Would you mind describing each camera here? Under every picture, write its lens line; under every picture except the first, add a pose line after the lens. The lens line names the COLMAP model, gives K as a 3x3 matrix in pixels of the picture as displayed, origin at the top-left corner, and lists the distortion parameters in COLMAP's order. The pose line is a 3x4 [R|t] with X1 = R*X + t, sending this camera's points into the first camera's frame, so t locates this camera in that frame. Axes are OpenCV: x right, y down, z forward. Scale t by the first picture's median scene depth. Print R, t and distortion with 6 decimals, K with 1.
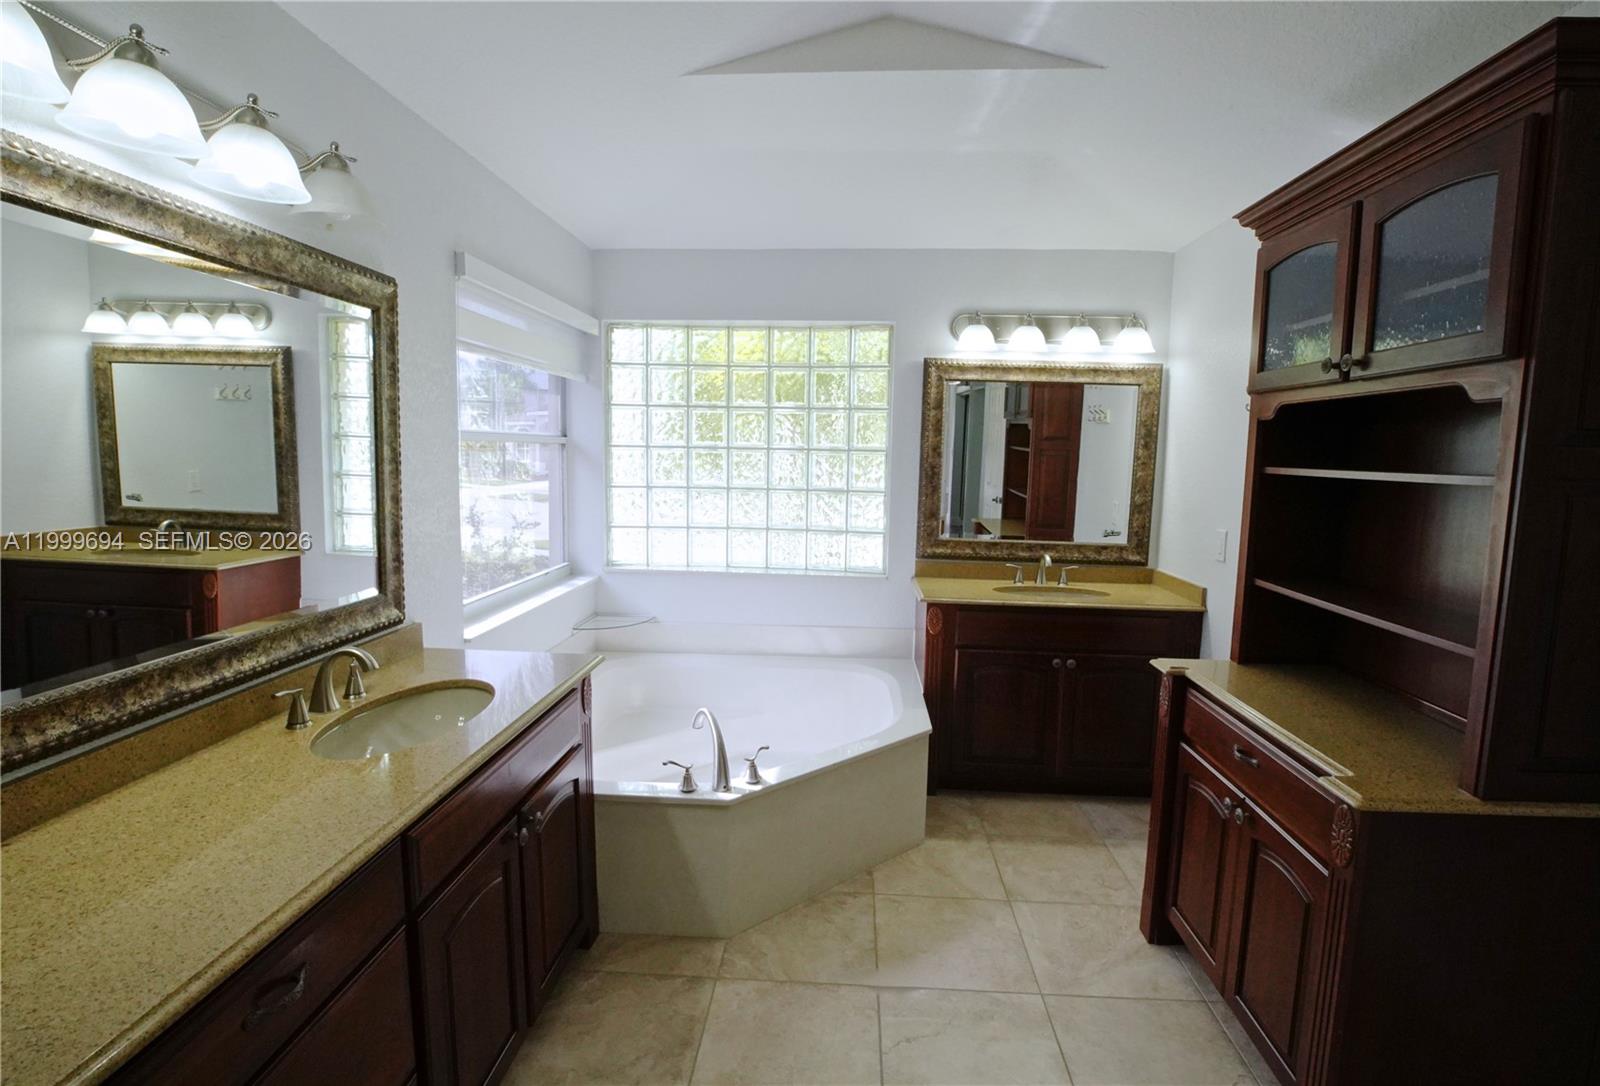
lens RADIAL K [[764.7, 0, 800.0], [0, 764.7, 543.0], [0, 0, 1]] dist [-0.000142, -0.000148]
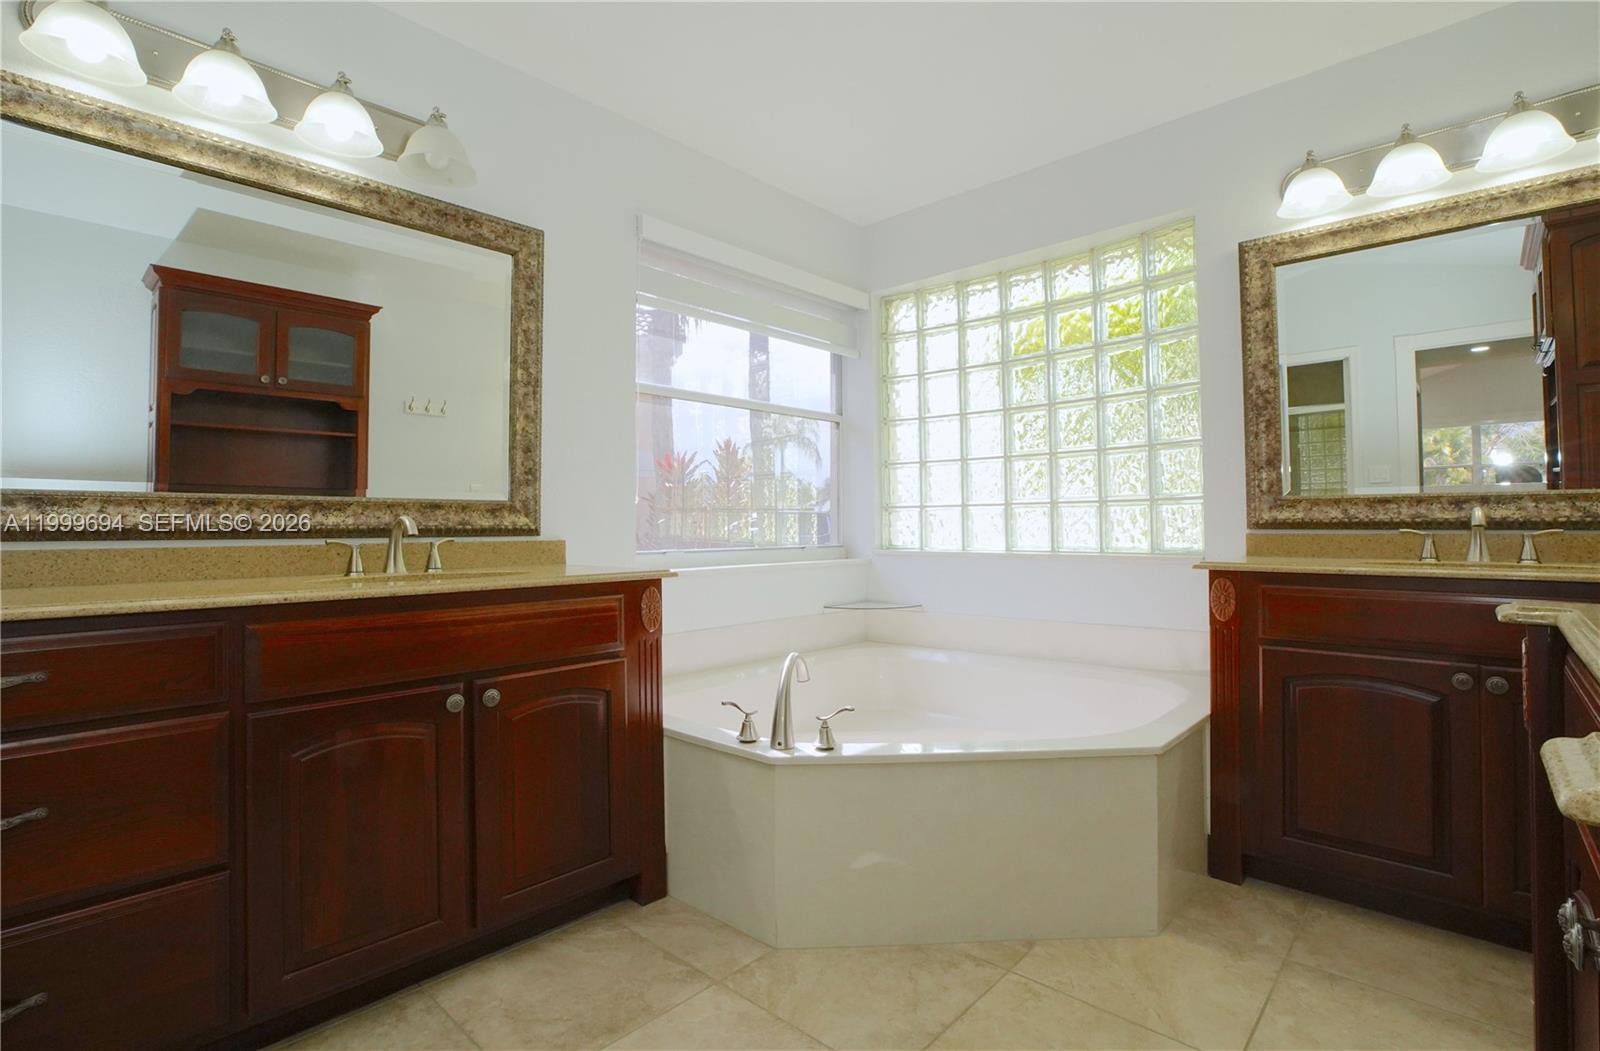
lens RADIAL K [[754.6, 0, 799.4], [0, 754.6, 503.2], [0, 0, 1]] dist [-0.009136, 0.000151]
pose [[0.780422, -0.042219, -0.623827, 0.371304], [-0.051621, 0.989961, -0.131578, 0.152749], [0.623119, 0.134888, 0.770408, 0.330080]]
